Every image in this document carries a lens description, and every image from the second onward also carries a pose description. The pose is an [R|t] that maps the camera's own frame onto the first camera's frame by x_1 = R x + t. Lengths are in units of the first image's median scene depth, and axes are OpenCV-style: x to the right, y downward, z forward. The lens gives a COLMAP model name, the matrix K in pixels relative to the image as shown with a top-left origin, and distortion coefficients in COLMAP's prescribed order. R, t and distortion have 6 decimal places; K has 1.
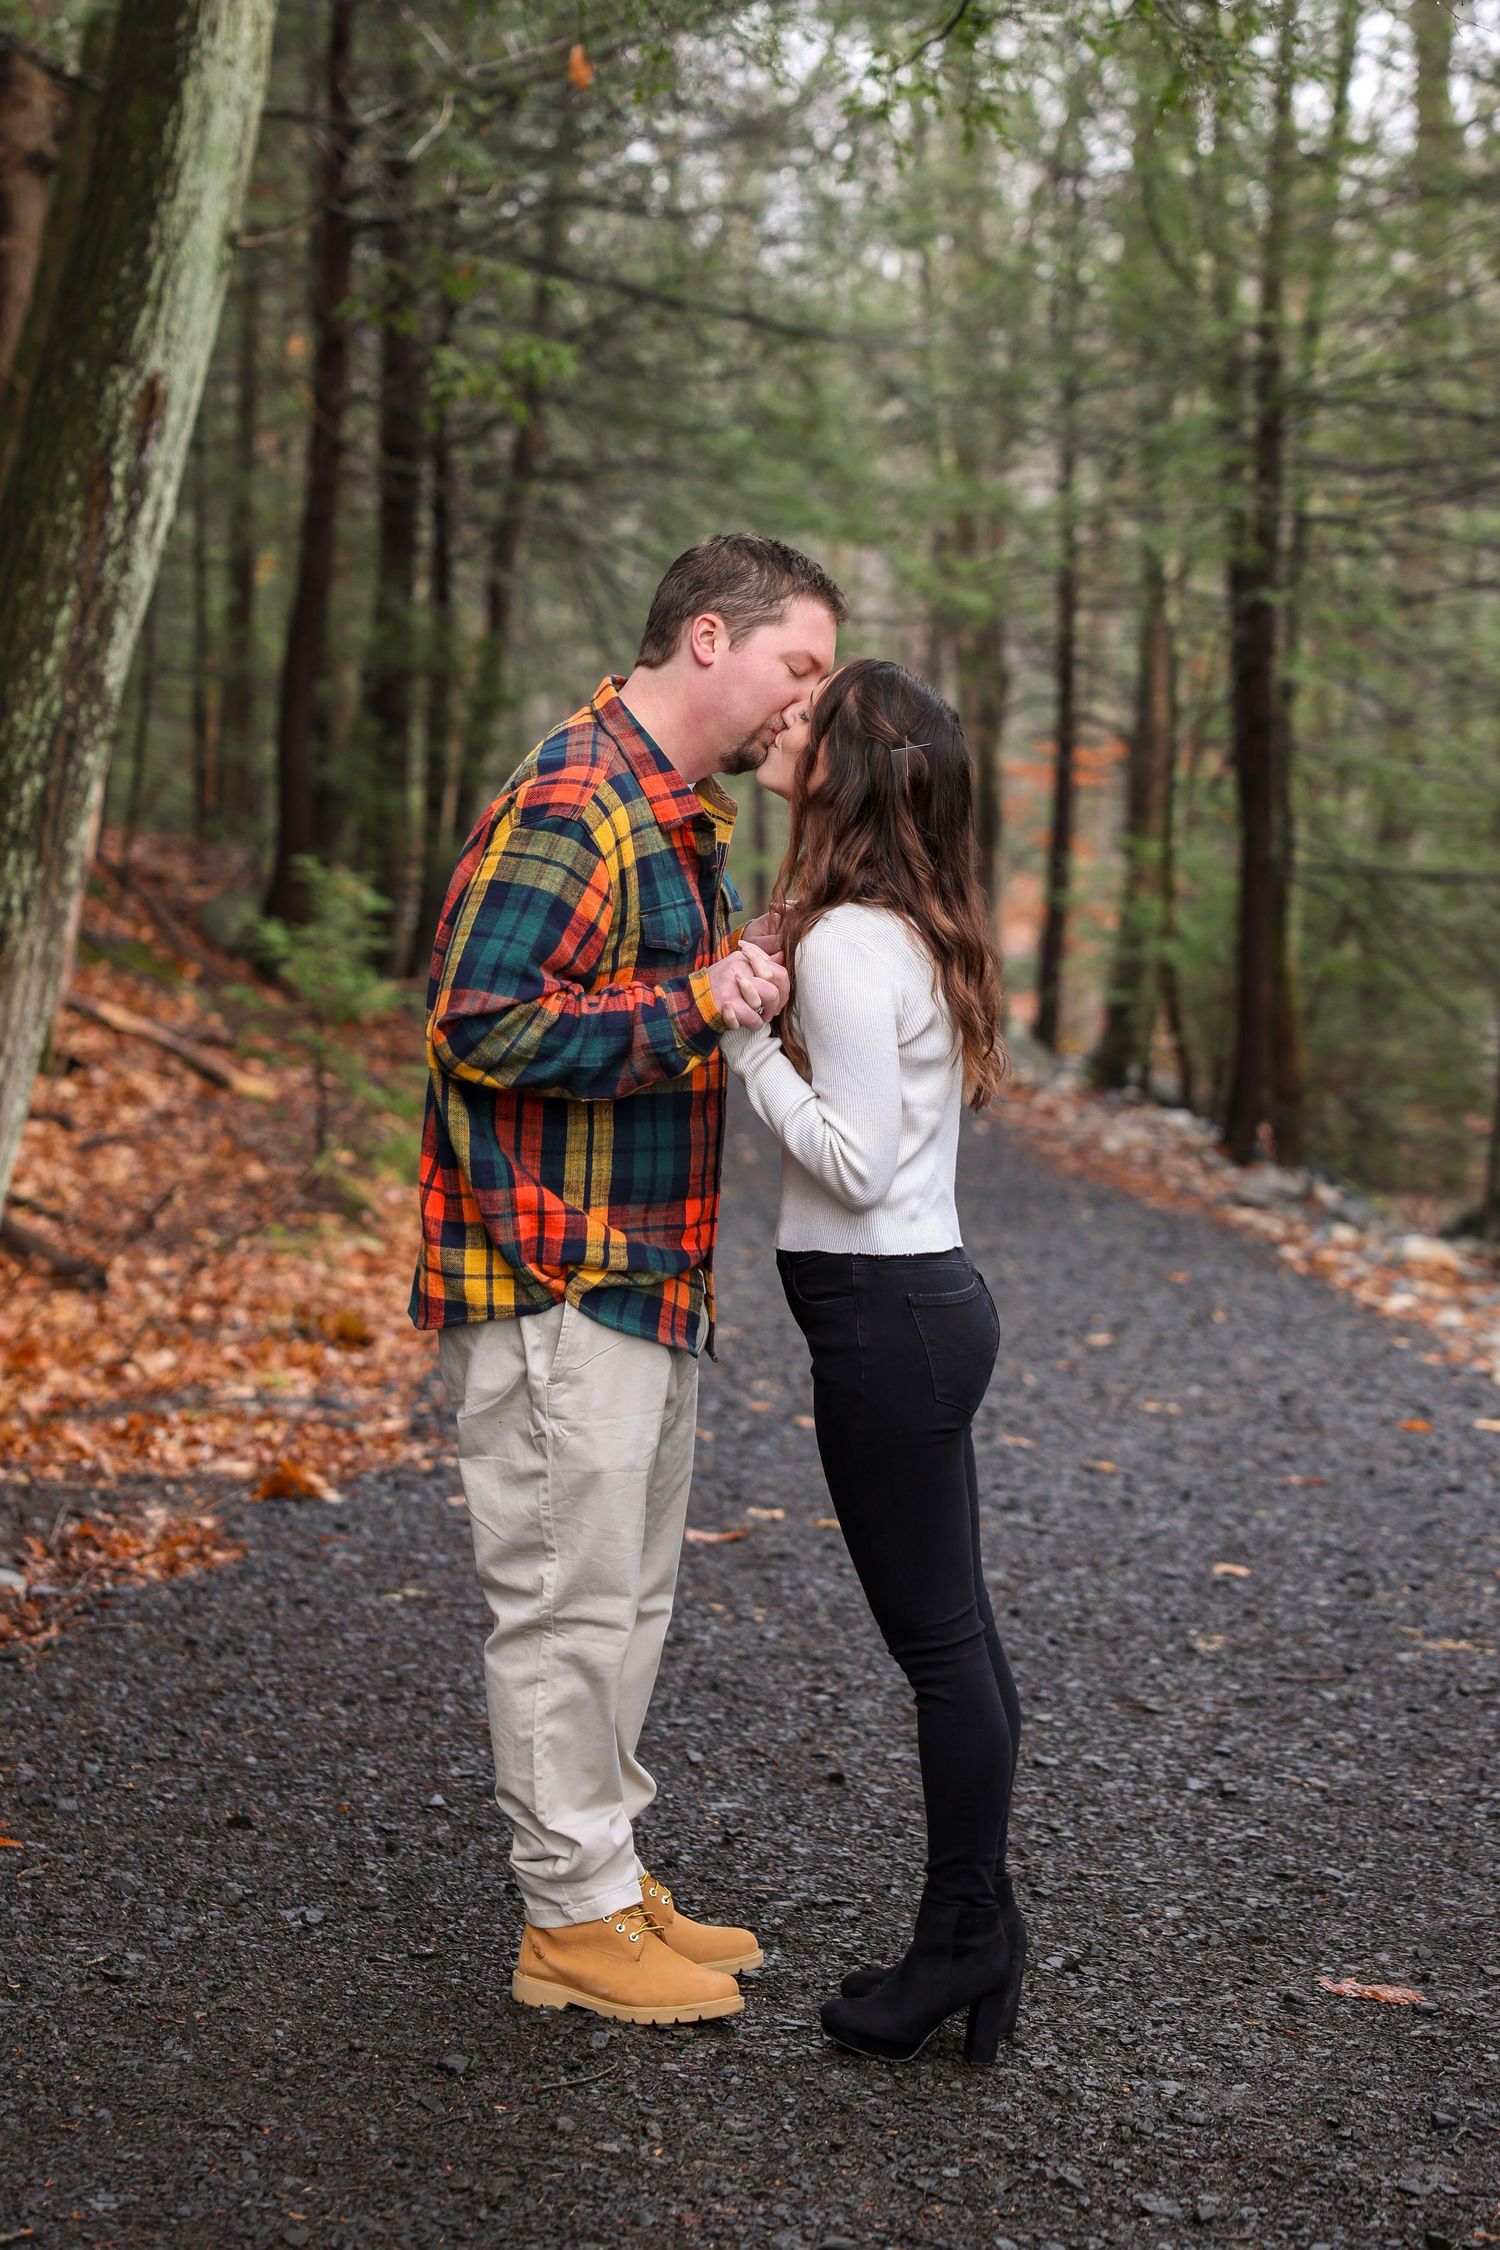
lens RADIAL K [[4400.7, 0, 750.9], [0, 4400.7, 1031.5], [0, 0, 1]] dist [0.237473, -0.094488]
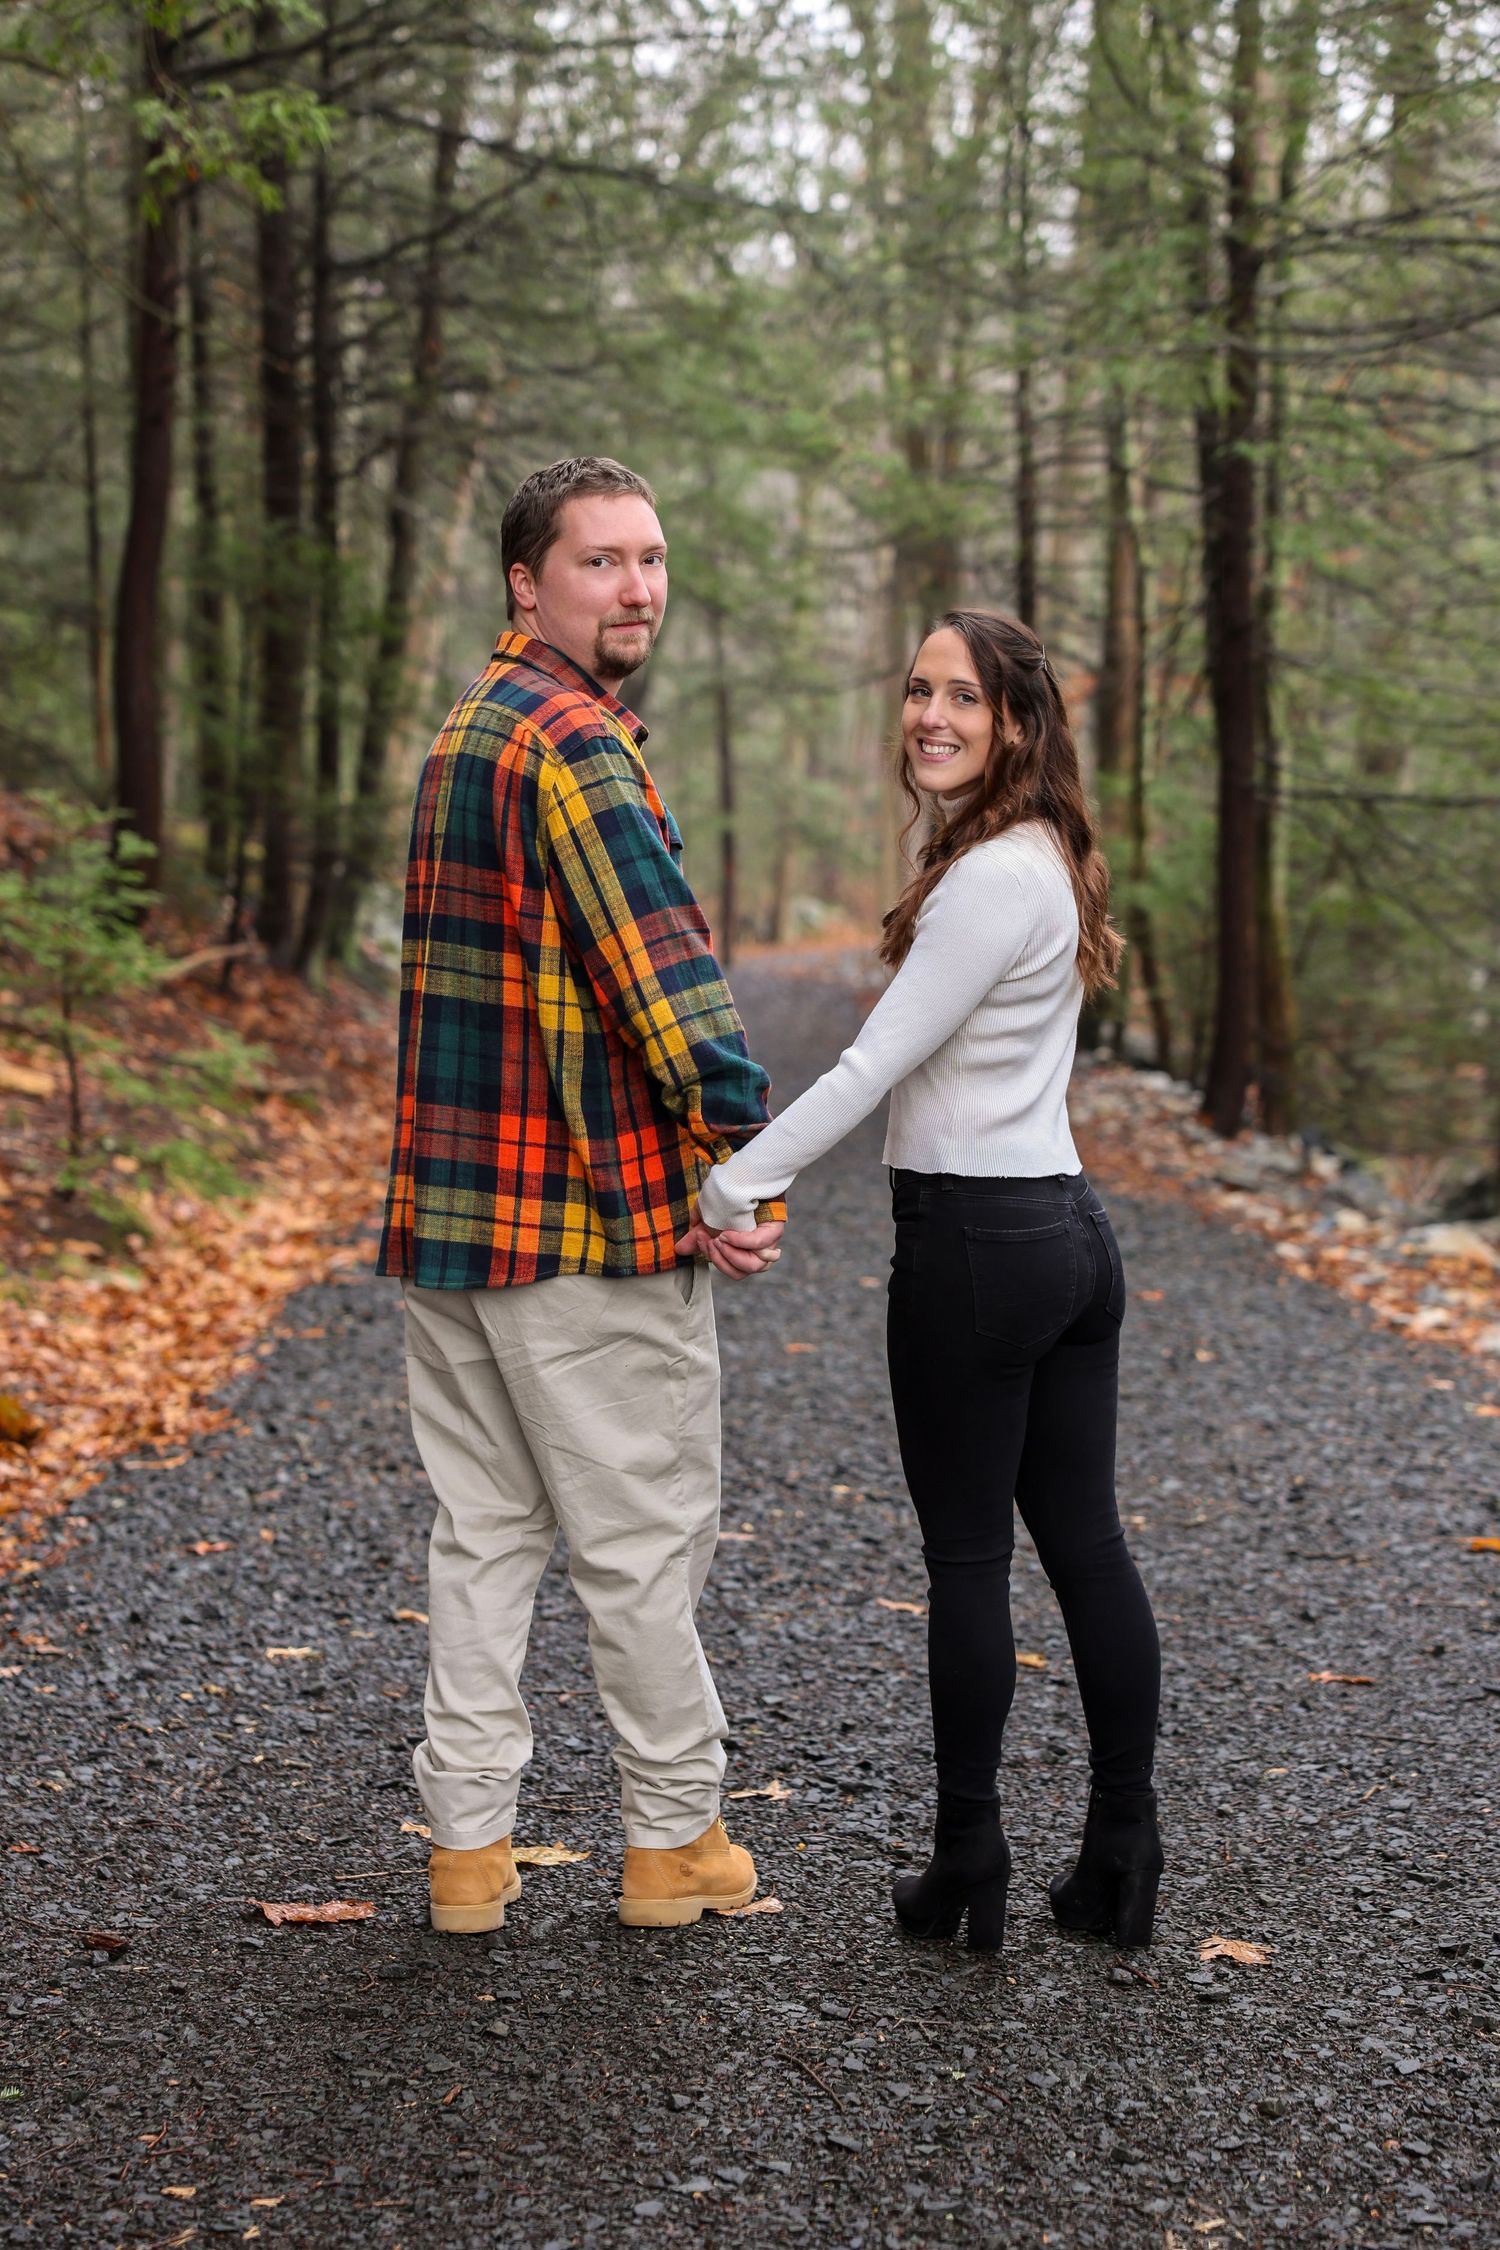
lens RADIAL K [[4400.7, 0, 750.9], [0, 4400.7, 1031.5], [0, 0, 1]] dist [0.237473, -0.094488]
pose [[0.999727, -0.023058, 0.003901, 0.030831], [0.023024, 0.999699, 0.008526, -0.000118], [-0.004096, -0.008434, 0.999956, 0.279911]]
